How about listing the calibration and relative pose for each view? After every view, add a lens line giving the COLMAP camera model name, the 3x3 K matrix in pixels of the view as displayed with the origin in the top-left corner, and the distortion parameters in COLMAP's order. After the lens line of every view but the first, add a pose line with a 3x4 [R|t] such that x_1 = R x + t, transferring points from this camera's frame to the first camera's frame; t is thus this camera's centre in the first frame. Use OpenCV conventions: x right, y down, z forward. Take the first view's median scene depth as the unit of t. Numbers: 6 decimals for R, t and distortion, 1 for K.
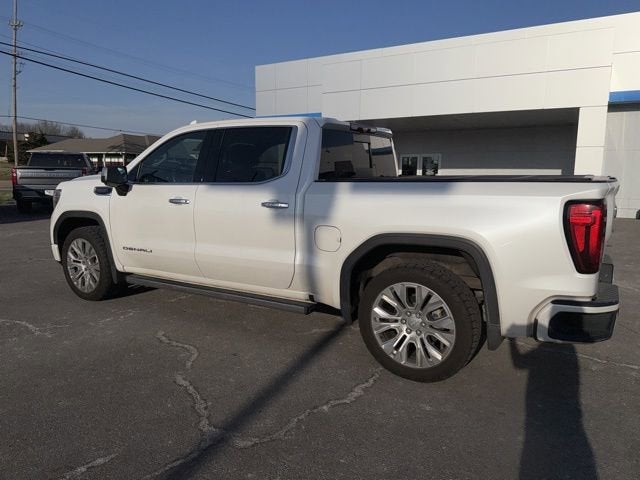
lens RADIAL K [[456.9, 0, 325.0], [0, 456.9, 230.2], [0, 0, 1]] dist [0.032284, -0.037396]
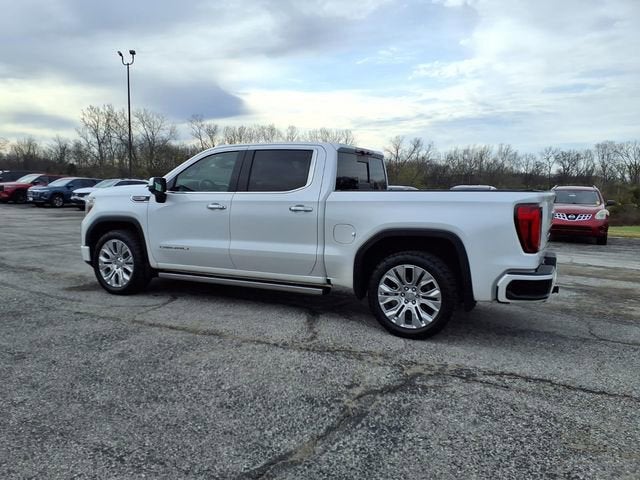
lens RADIAL K [[505.9, 0, 319.3], [0, 505.9, 233.9], [0, 0, 1]] dist [0.062076, -0.077901]
pose [[0.997132, 0.012132, 0.074697, -0.173091], [-0.008327, 0.998662, -0.051041, 0.092387], [-0.075216, 0.050272, 0.995899, -0.439994]]
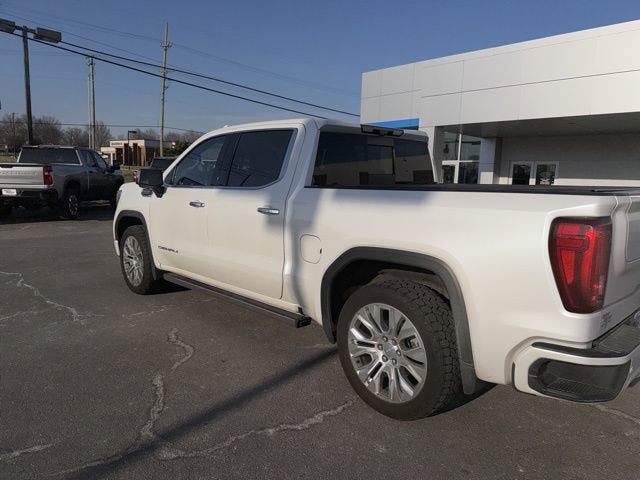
lens RADIAL K [[456.9, 0, 323.9], [0, 456.9, 237.9], [0, 0, 1]] dist [0.032284, -0.037396]
pose [[0.964471, 0.050493, -0.259318, 0.266264], [-0.050370, 0.998705, 0.007123, -0.011594], [0.259342, 0.006192, 0.965766, 0.106497]]
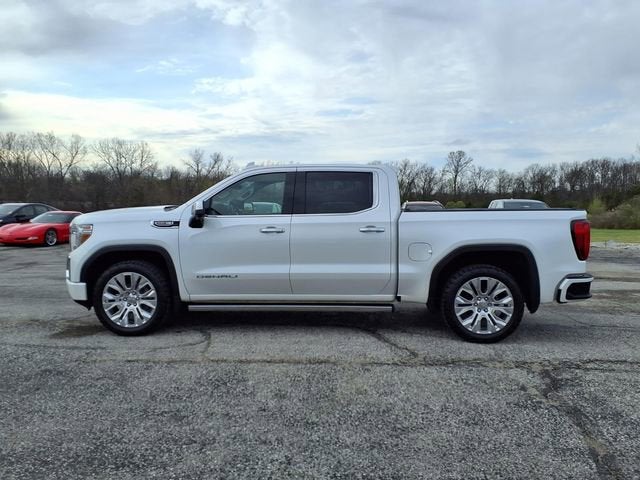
lens RADIAL K [[505.9, 0, 320.6], [0, 505.9, 239.4], [0, 0, 1]] dist [0.062076, -0.077901]
pose [[0.886302, -0.025800, 0.462389, -0.967264], [0.059209, 0.996566, -0.057886, 0.050918], [-0.459308, 0.078682, 0.884786, -0.235708]]
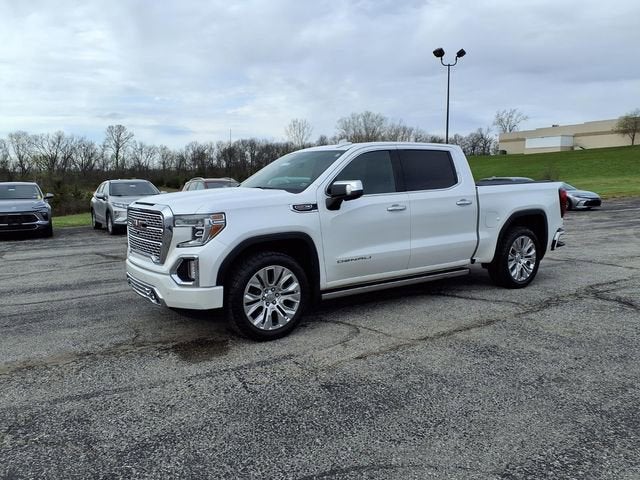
lens RADIAL K [[505.9, 0, 321.9], [0, 505.9, 241.1], [0, 0, 1]] dist [0.062076, -0.077901]
pose [[0.427105, -0.113864, 0.897004, -1.899045], [0.141892, 0.988189, 0.057877, -0.097679], [-0.892999, 0.102558, 0.438217, 0.732018]]
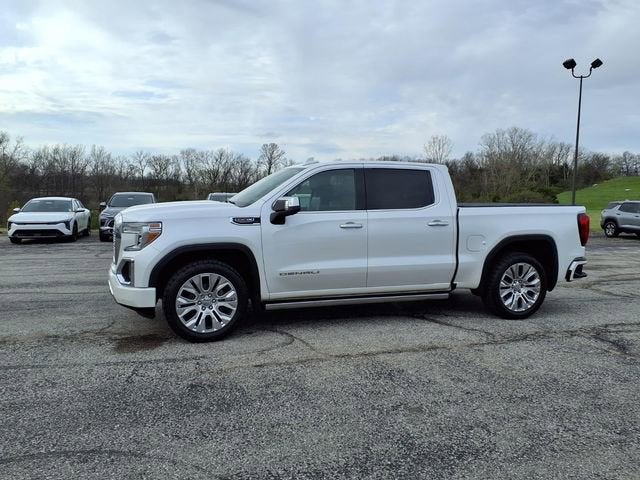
lens RADIAL K [[505.9, 0, 321.8], [0, 505.9, 240.8], [0, 0, 1]] dist [0.062076, -0.077901]
pose [[0.659150, -0.056006, 0.749923, -1.632472], [0.092868, 0.995652, -0.007269, -0.025408], [-0.746255, 0.074435, 0.661485, 0.228757]]
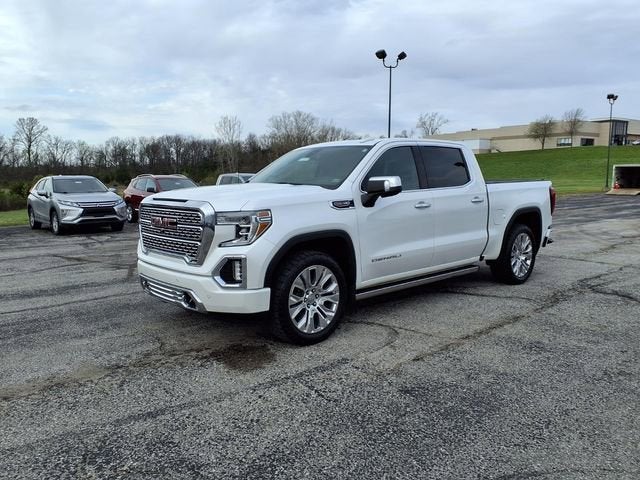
lens RADIAL K [[505.9, 0, 320.1], [0, 505.9, 239.2], [0, 0, 1]] dist [0.062076, -0.077901]
pose [[0.299332, -0.115049, 0.947187, -1.954596], [0.140074, 0.987247, 0.075649, -0.133998], [-0.943811, 0.110033, 0.311630, 1.026074]]
